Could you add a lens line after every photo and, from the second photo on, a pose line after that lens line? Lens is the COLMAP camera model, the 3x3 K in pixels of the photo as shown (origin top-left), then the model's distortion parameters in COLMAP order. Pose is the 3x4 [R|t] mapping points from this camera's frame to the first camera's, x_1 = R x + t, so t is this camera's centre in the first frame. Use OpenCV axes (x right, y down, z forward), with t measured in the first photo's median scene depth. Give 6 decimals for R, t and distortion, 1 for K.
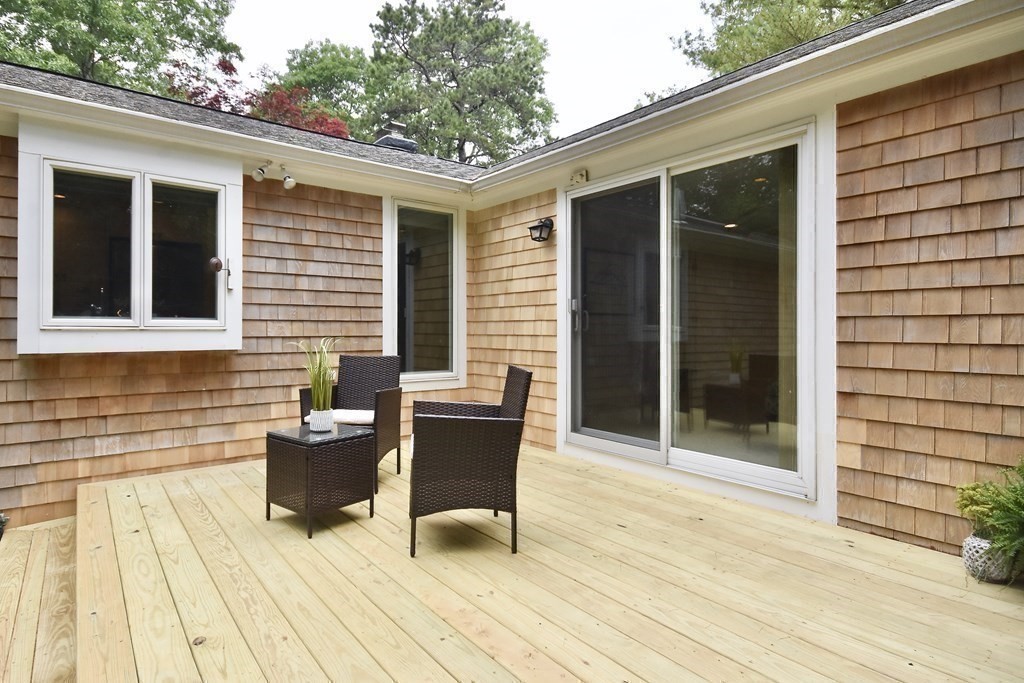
lens RADIAL K [[508.4, 0, 512.2], [0, 508.4, 334.1], [0, 0, 1]] dist [0.000334, -0.000031]
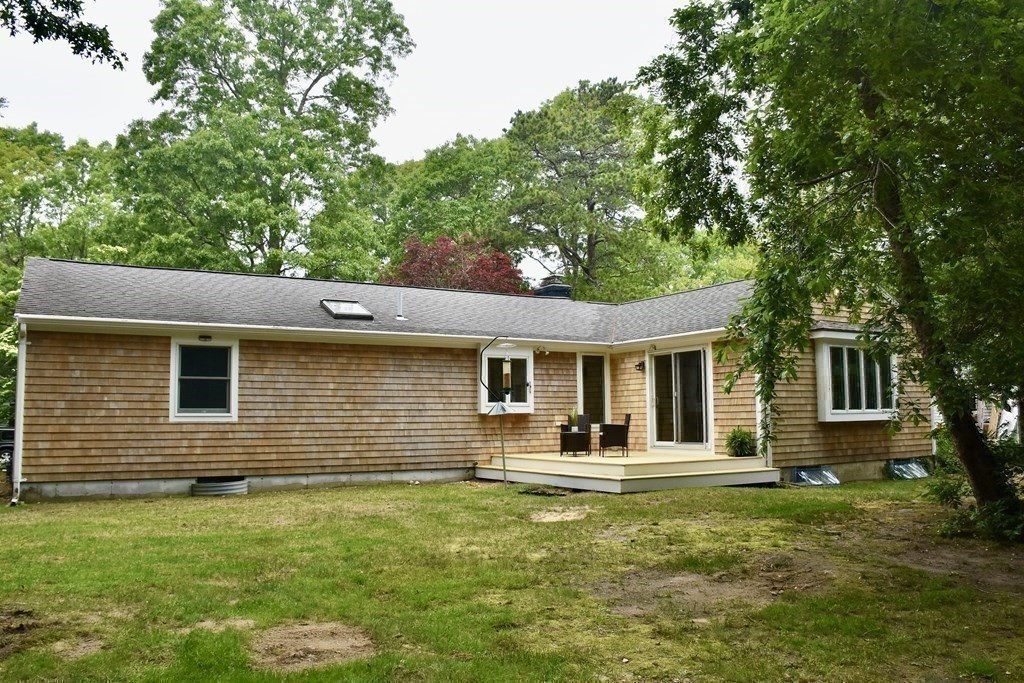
lens RADIAL K [[820.0, 0, 515.0], [0, 820.0, 342.3], [0, 0, 1]] dist [-0.117537, -0.000053]
pose [[0.984382, -0.027390, -0.173903, 0.161803], [0.009343, 0.994559, -0.103757, 0.101881], [0.175798, 0.100511, 0.979282, -3.262616]]
